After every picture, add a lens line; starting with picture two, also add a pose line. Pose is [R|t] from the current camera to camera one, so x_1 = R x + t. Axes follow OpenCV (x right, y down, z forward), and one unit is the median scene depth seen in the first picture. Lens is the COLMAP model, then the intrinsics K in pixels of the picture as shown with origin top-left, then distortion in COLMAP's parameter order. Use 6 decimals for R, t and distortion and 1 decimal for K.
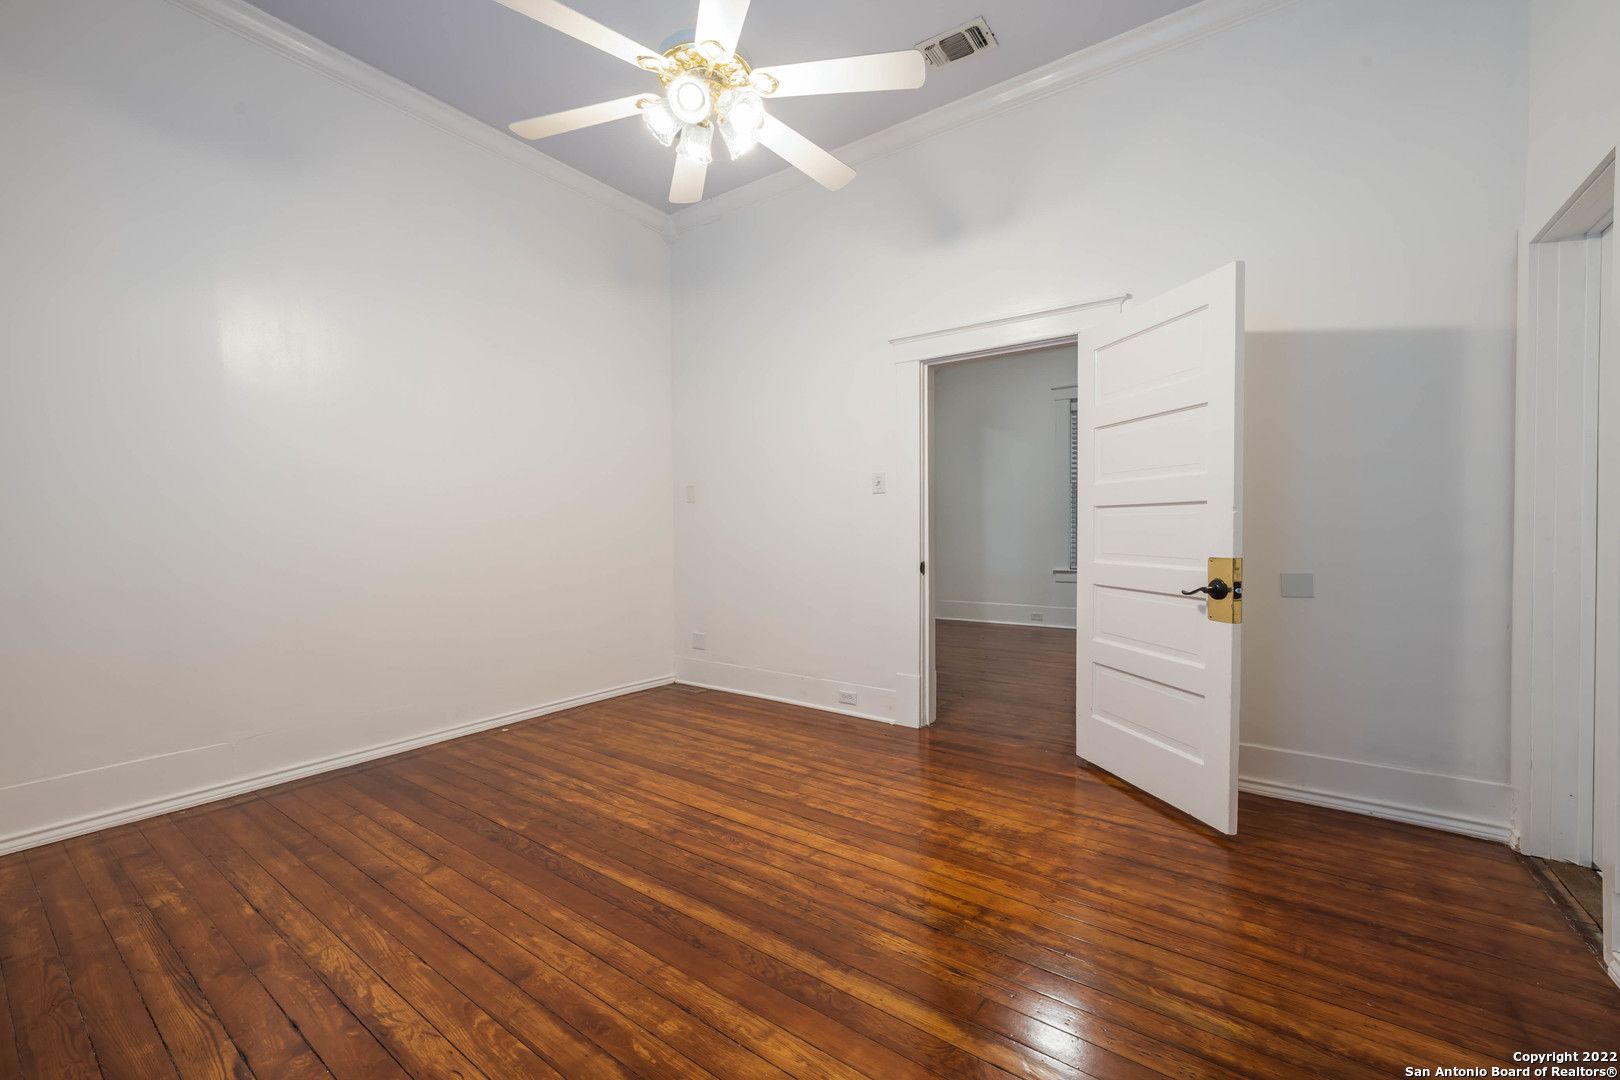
lens RADIAL K [[610.5, 0, 829.2], [0, 610.5, 543.2], [0, 0, 1]] dist [-0.004951, 0.000185]
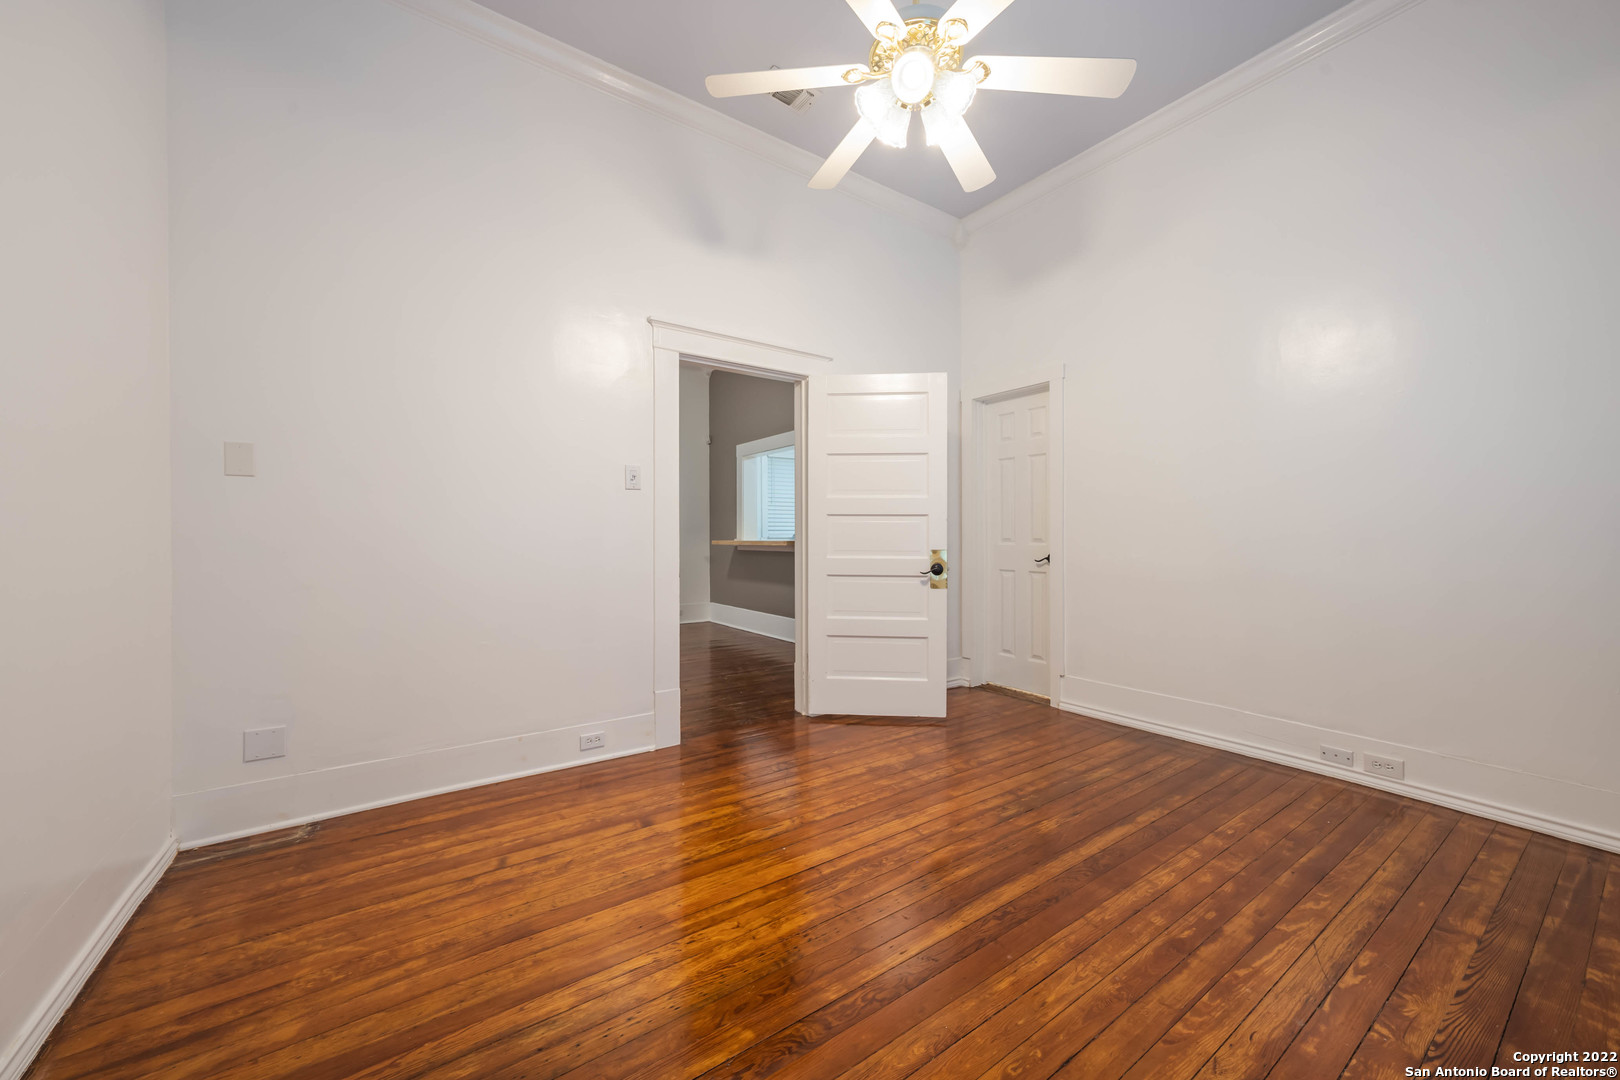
lens RADIAL K [[610.5, 0, 829.2], [0, 610.5, 543.2], [0, 0, 1]] dist [-0.004951, 0.000185]
pose [[0.354376, -0.010112, 0.935048, -0.920568], [0.019563, 0.999803, 0.003398, -0.004836], [-0.934898, 0.017088, 0.354504, 0.643346]]
